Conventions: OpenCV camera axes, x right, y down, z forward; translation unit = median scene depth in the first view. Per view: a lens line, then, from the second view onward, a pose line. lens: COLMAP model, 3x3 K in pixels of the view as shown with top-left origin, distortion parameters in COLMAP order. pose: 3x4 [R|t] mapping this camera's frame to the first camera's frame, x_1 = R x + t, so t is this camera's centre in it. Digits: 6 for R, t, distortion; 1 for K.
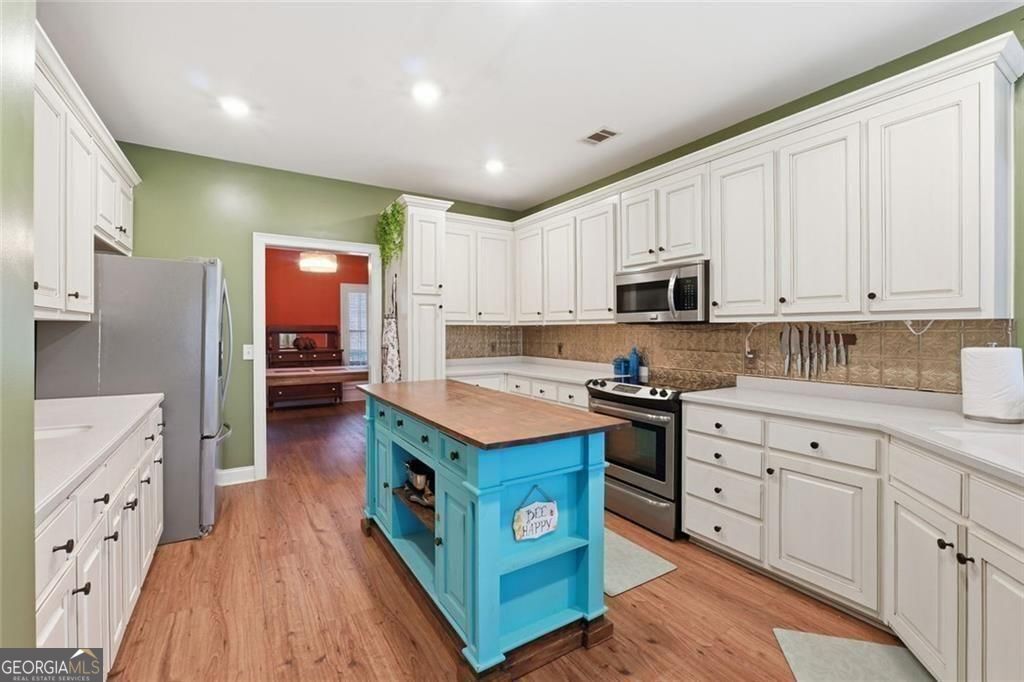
lens RADIAL K [[432.6, 0, 509.1], [0, 432.6, 330.1], [0, 0, 1]] dist [0.000177, 0.000007]
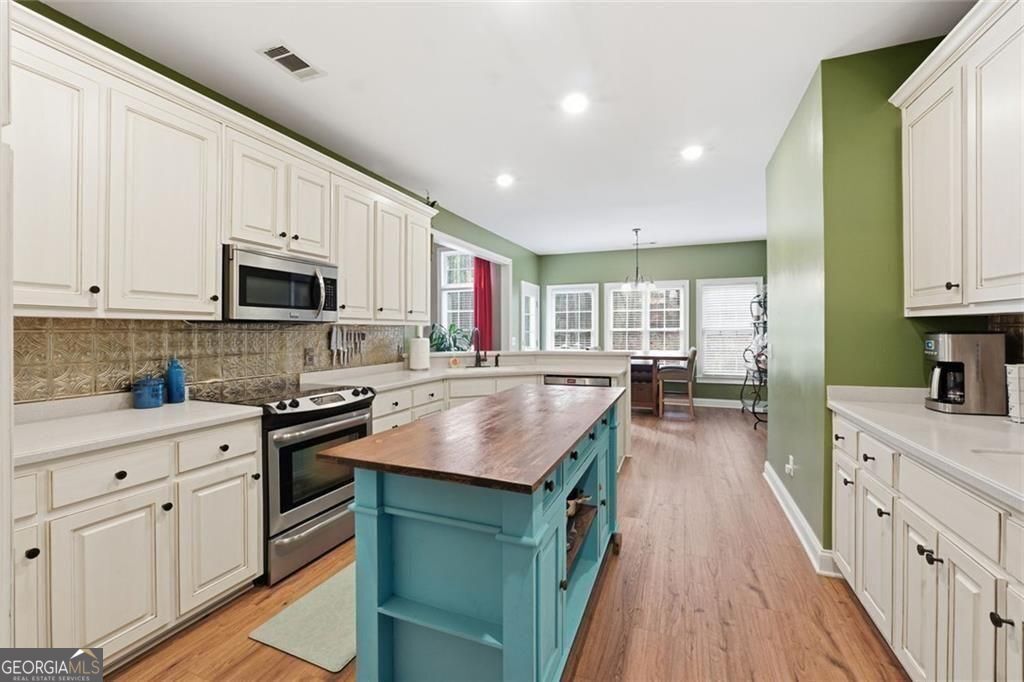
lens RADIAL K [[432.6, 0, 509.1], [0, 432.6, 330.1], [0, 0, 1]] dist [0.000177, 0.000007]
pose [[-0.581641, 0.000069, 0.813446, -0.614169], [0.003914, 0.999989, 0.002714, -0.002202], [-0.813437, 0.004762, -0.581634, 1.181086]]
